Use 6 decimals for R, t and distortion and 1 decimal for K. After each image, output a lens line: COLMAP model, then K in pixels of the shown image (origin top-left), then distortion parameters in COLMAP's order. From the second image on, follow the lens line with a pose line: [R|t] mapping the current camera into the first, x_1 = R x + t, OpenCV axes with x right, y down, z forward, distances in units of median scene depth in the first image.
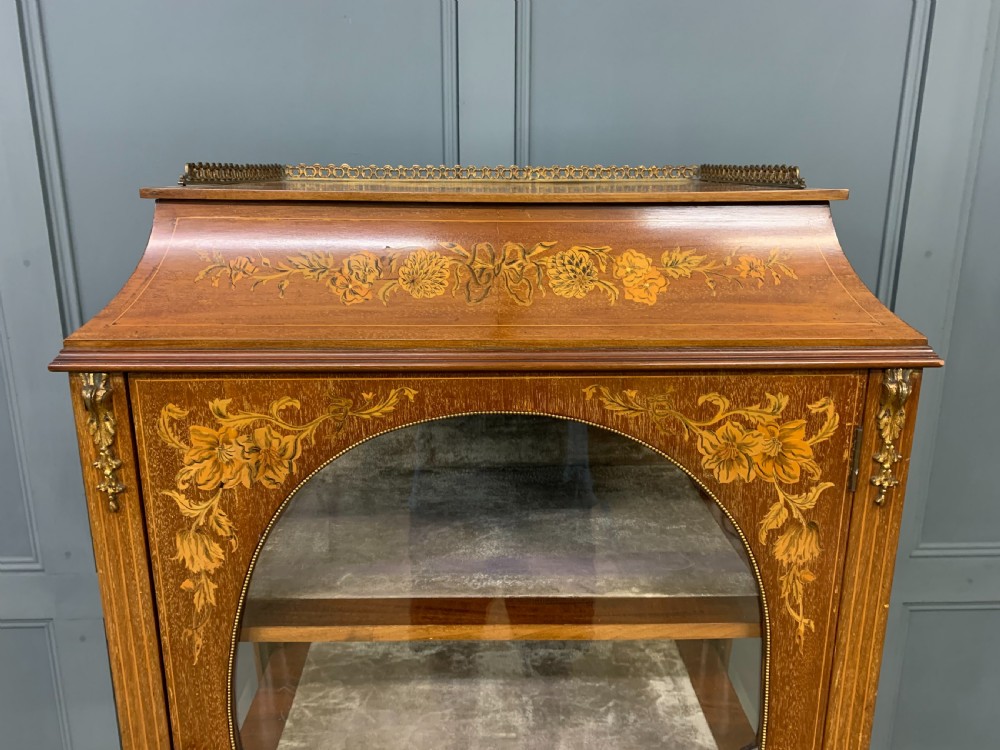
lens RADIAL K [[766.0, 0, 503.0], [0, 766.0, 383.6], [0, 0, 1]] dist [0.134023, -0.310550]
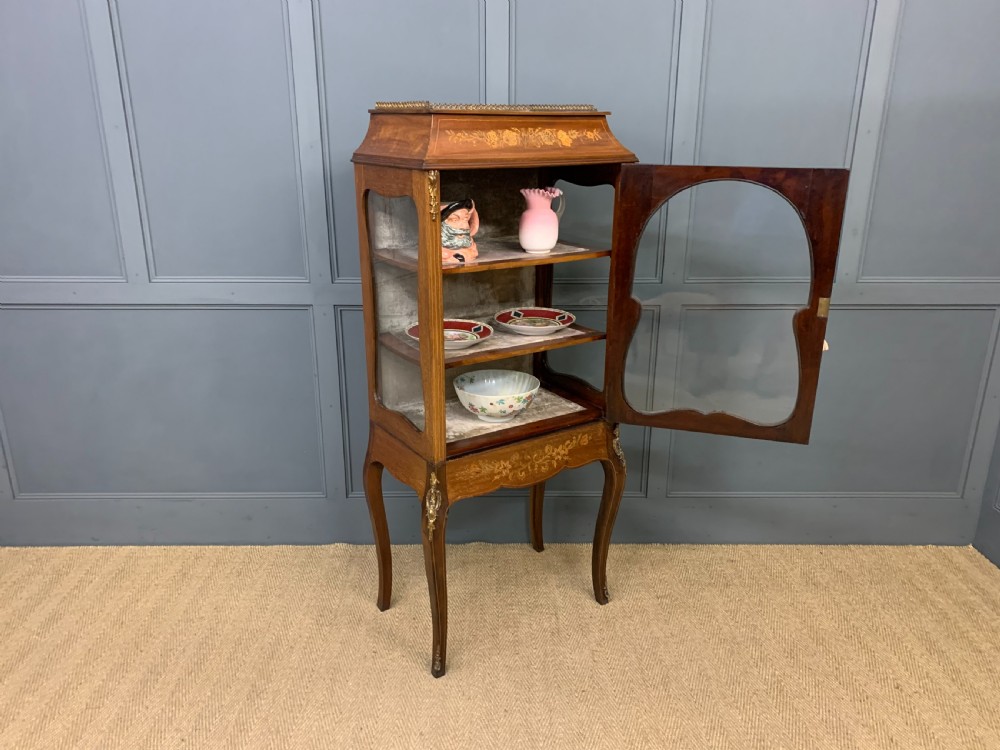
lens RADIAL K [[765.8, 0, 494.4], [0, 765.8, 385.7], [0, 0, 1]] dist [0.093423, -0.009275]
pose [[0.848663, -0.170628, 0.500656, -1.904877], [0.136225, 0.985117, 0.104820, 0.513106], [-0.511090, -0.020755, 0.859277, -1.699459]]
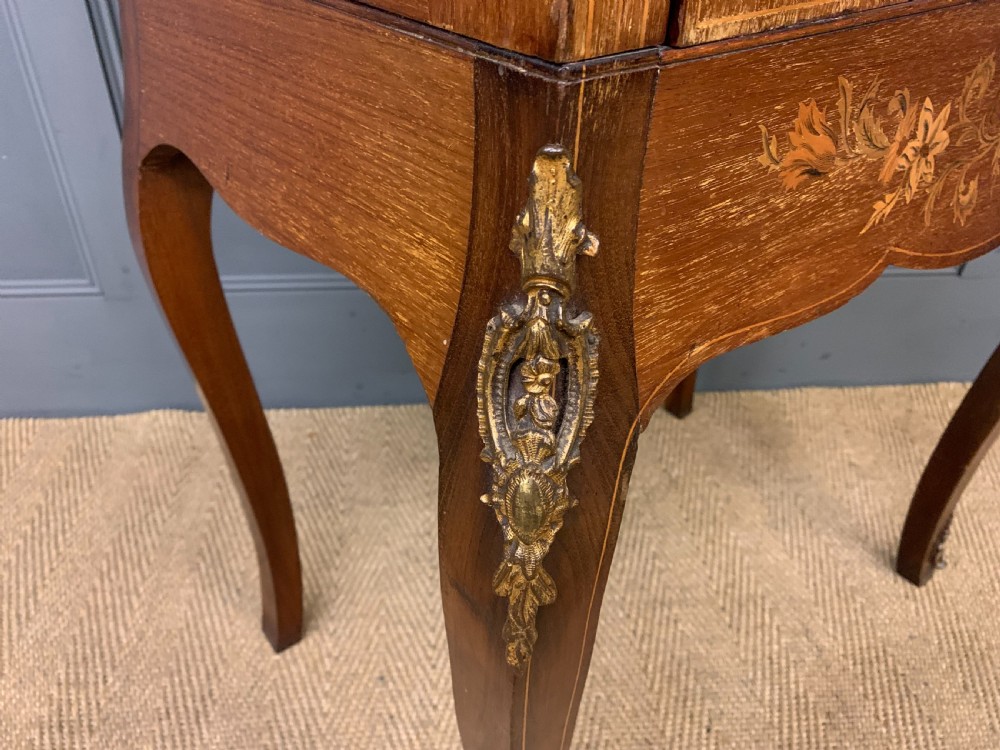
lens RADIAL K [[778.0, 0, 498.6], [0, 778.0, 374.6], [0, 0, 1]] dist [-0.001287, -0.000327]
pose [[0.798726, -0.333576, 0.500763, -0.764294], [0.132367, 0.909280, 0.394576, 1.143560], [-0.586955, -0.248873, 0.770420, 0.992878]]
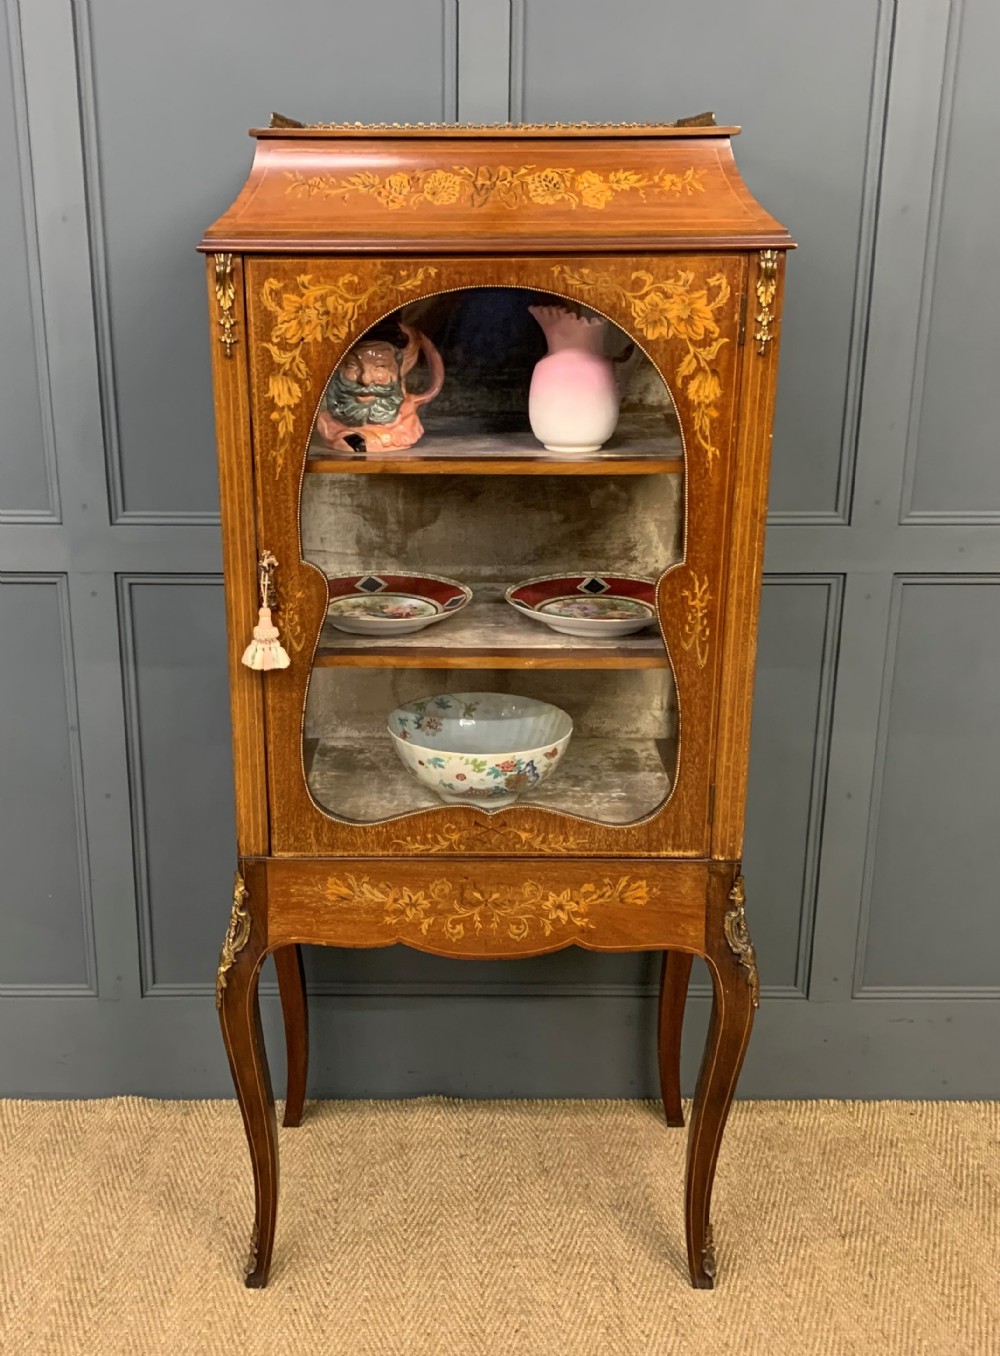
lens RADIAL K [[1435.7, 0, 434.1], [0, 1435.7, 675.1], [0, 0, 1]] dist [0.157503, -0.410008]
pose [[0.999174, 0.008329, -0.039777, -0.002236], [-0.006311, 0.998700, 0.050578, 0.620409], [0.040147, -0.050285, 0.997928, -1.731006]]
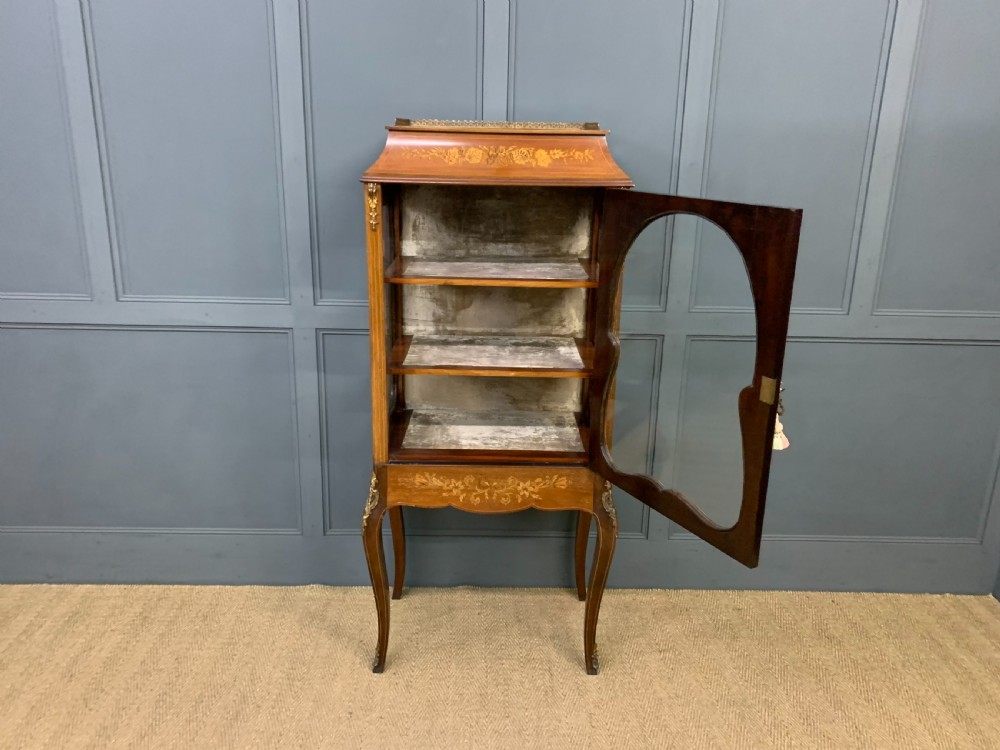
lens RADIAL K [[769.8, 0, 495.7], [0, 769.8, 366.9], [0, 0, 1]] dist [0.137745, -0.327364]
pose [[0.999629, 0.022476, -0.015381, 0.054236], [-0.022033, 0.999353, 0.028418, 0.618173], [0.016010, -0.028068, 0.999478, -2.154103]]
